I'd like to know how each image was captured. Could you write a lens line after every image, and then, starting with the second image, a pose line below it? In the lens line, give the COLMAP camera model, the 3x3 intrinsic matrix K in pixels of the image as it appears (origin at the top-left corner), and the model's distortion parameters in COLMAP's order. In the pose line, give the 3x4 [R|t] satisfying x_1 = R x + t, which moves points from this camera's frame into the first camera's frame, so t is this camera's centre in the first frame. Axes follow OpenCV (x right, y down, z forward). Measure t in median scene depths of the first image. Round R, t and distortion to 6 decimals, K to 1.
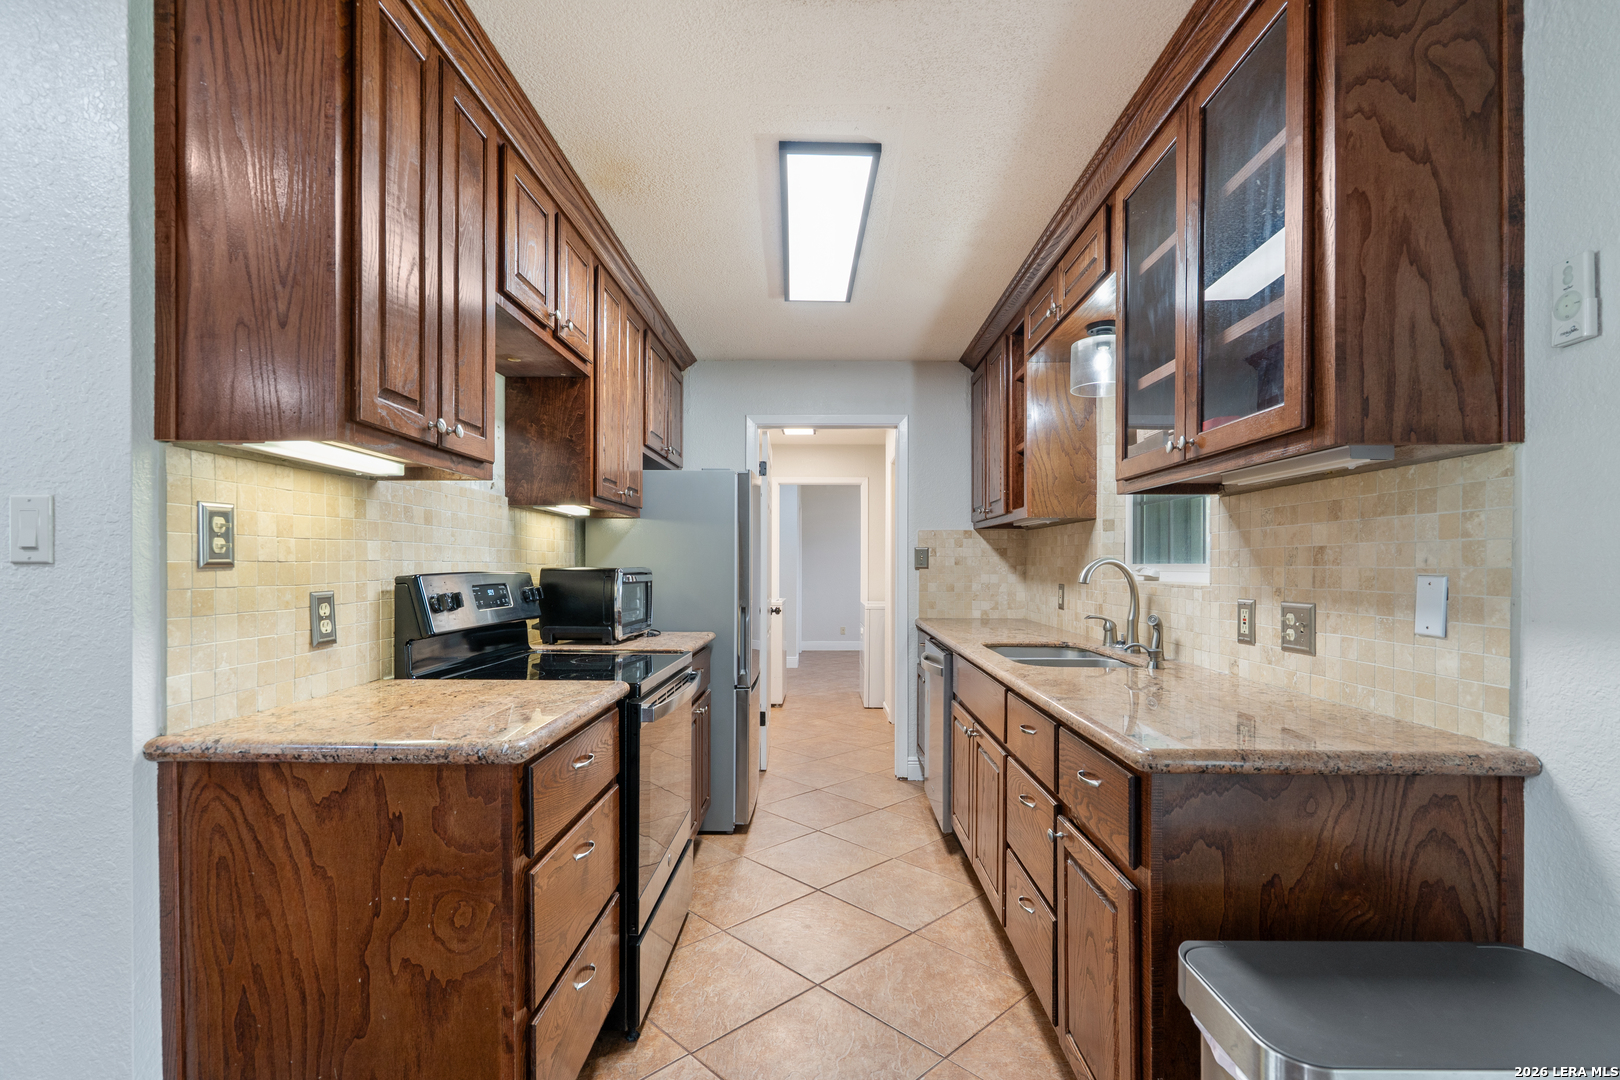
lens RADIAL K [[747.8, 0, 799.6], [0, 747.8, 567.8], [0, 0, 1]] dist [-0.006159, 0.003063]
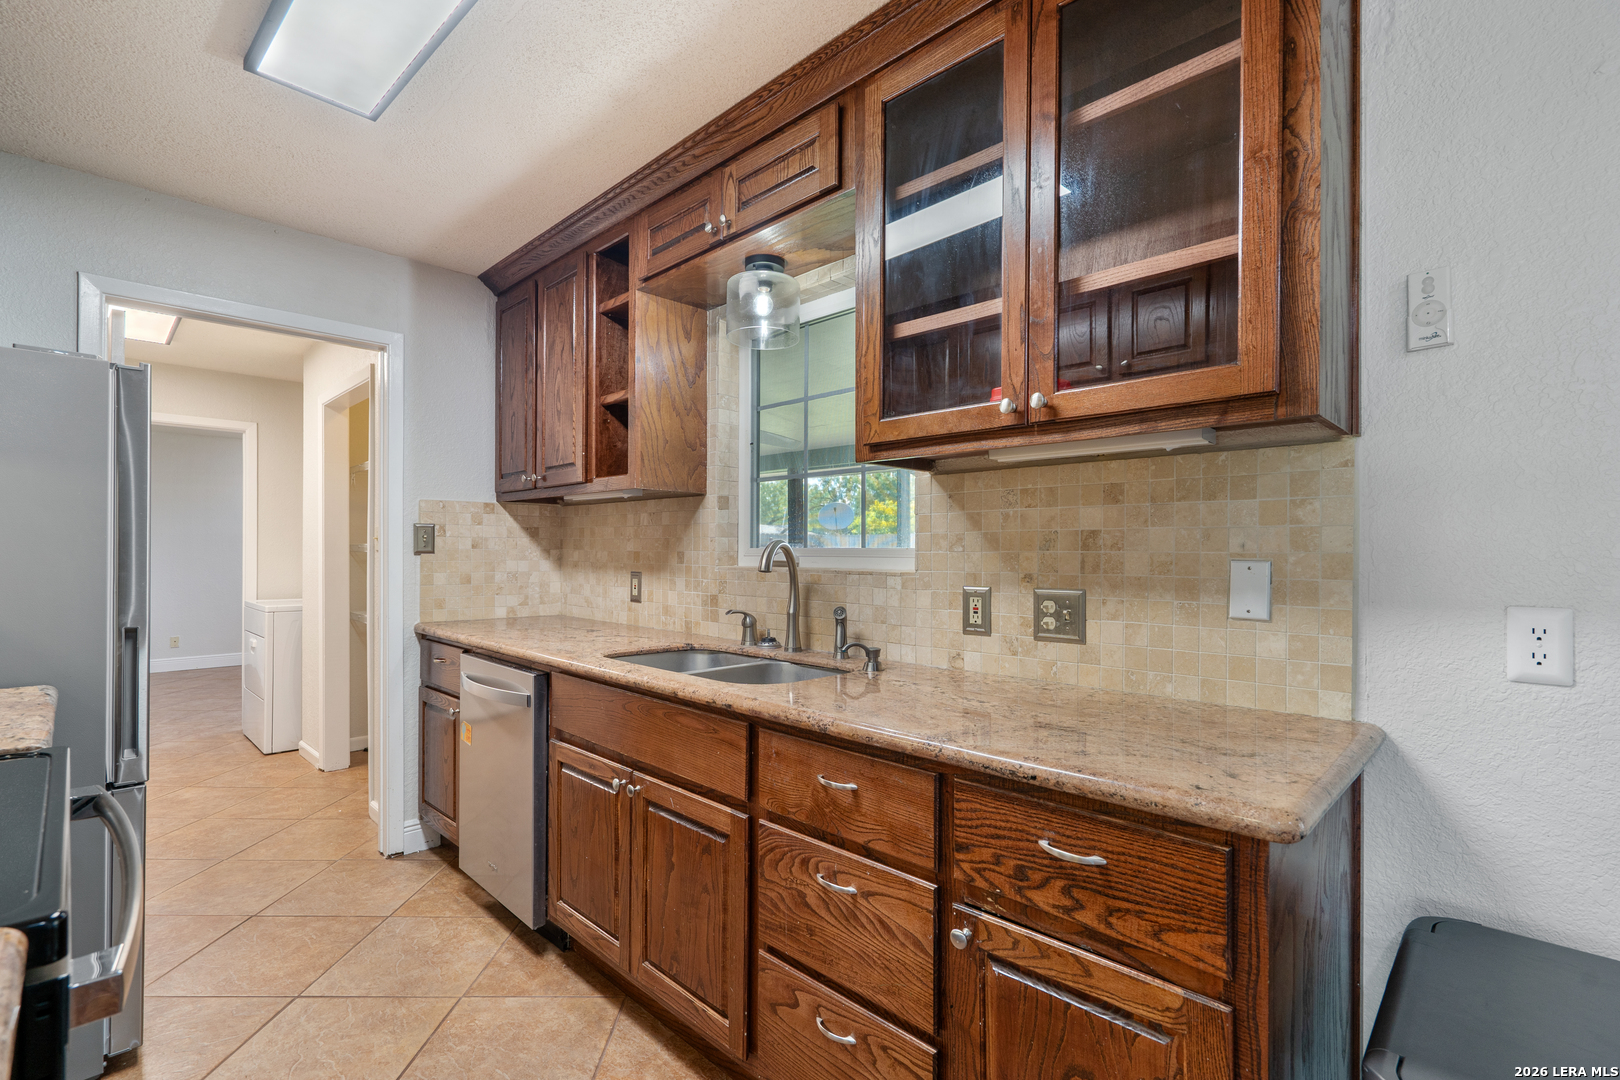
lens RADIAL K [[747.8, 0, 816.5], [0, 747.8, 551.5], [0, 0, 1]] dist [-0.006159, 0.003063]
pose [[0.684528, -0.000065, 0.728987, -0.283432], [0.000053, 1.000000, 0.000039, -0.001830], [-0.728987, 0.000012, 0.684528, 0.675462]]
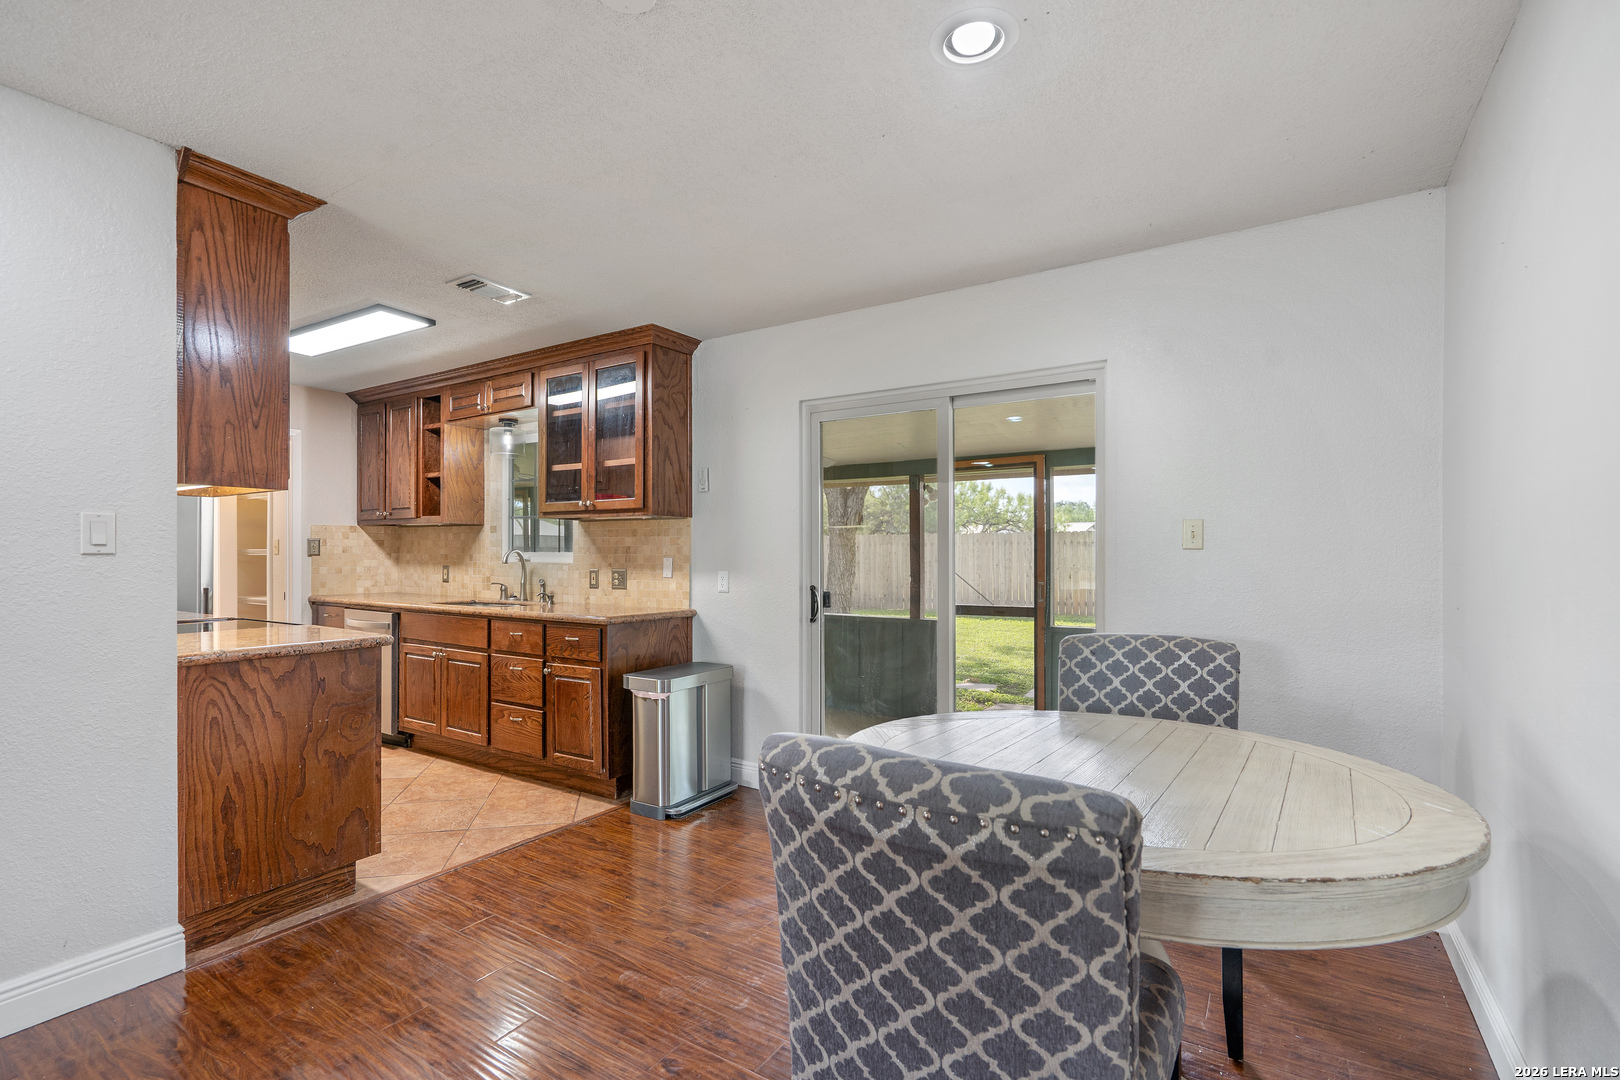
lens RADIAL K [[747.8, 0, 815.0], [0, 747.8, 555.3], [0, 0, 1]] dist [-0.006159, 0.003063]
pose [[0.517203, -0.002981, 0.855857, -1.312957], [0.001263, 0.999996, 0.002719, -0.004896], [-0.855862, -0.000326, 0.517205, -0.982466]]
